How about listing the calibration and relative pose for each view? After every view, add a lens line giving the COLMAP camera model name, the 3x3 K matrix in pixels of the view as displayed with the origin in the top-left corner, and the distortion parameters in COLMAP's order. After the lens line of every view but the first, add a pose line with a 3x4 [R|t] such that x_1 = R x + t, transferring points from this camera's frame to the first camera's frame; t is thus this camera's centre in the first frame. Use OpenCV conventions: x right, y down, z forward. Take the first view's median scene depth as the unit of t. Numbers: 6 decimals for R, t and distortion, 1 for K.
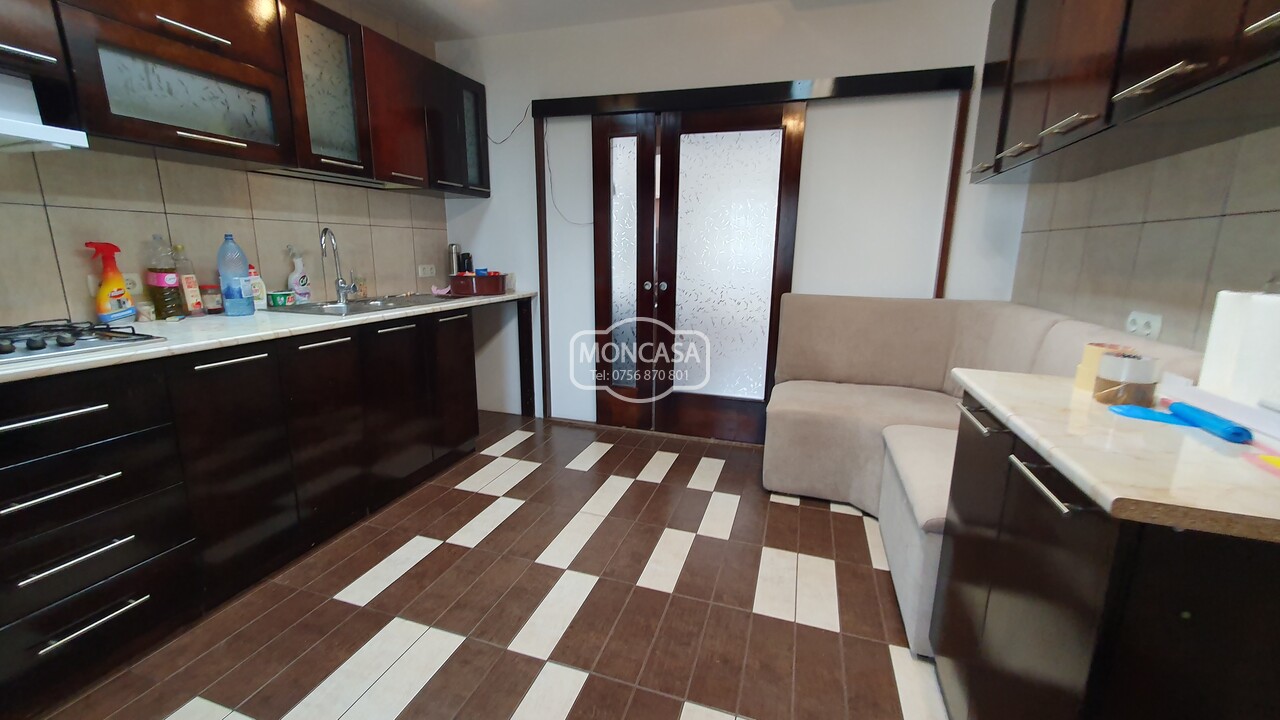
lens RADIAL K [[509.4, 0, 638.0], [0, 509.4, 357.7], [0, 0, 1]] dist [0.010909, 0.001298]
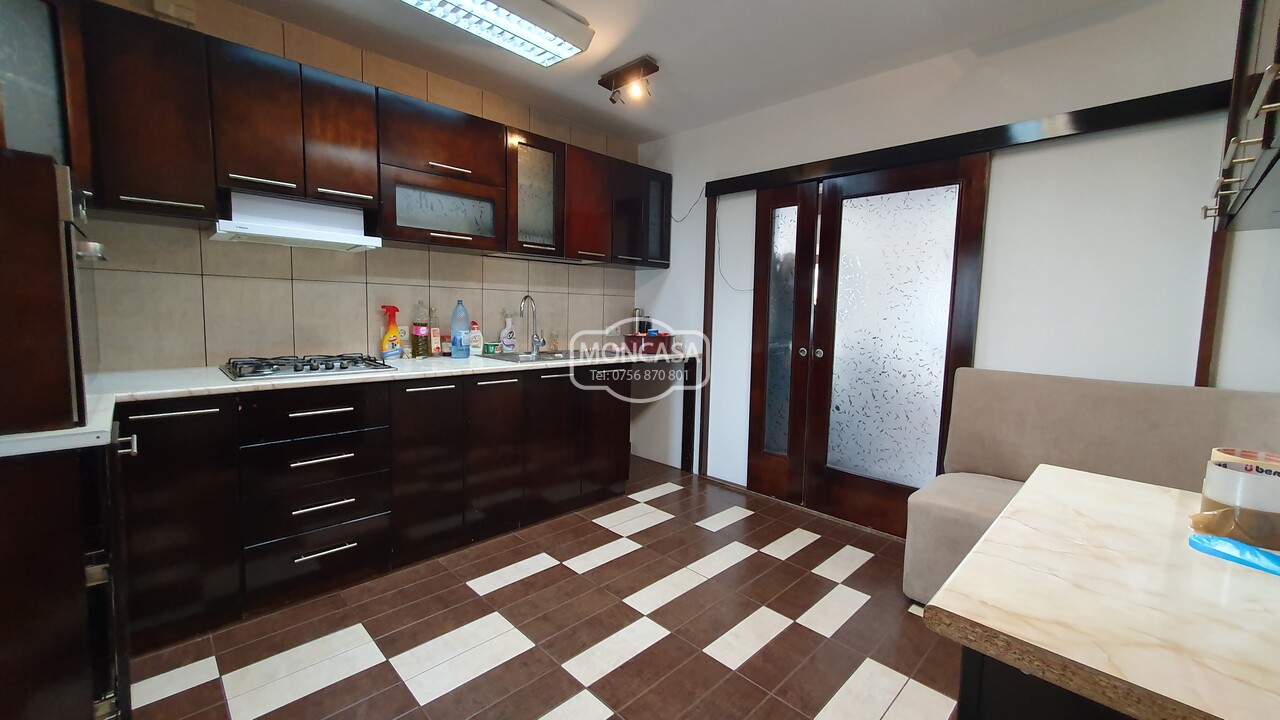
lens RADIAL K [[509.4, 0, 635.2], [0, 509.4, 359.4], [0, 0, 1]] dist [0.010909, 0.001298]
pose [[0.889044, 0.052075, -0.454851, 0.230471], [-0.108216, 0.989260, -0.098259, 0.003661], [0.444849, 0.136579, 0.885130, 0.002637]]
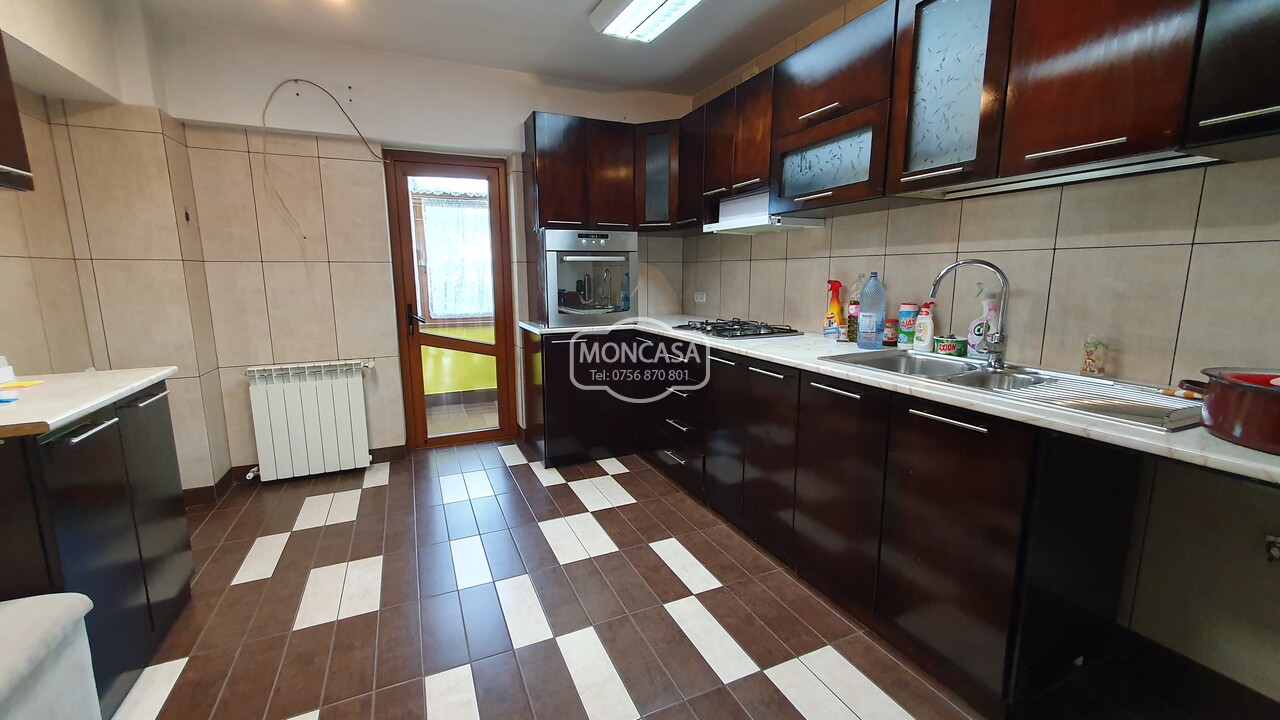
lens RADIAL K [[509.4, 0, 628.3], [0, 509.4, 358.2], [0, 0, 1]] dist [0.010909, 0.001298]
pose [[-0.745315, 0.100781, -0.659051, 0.248498], [-0.147174, 0.939254, 0.310067, -0.280043], [0.650265, 0.328093, -0.685208, 1.246223]]
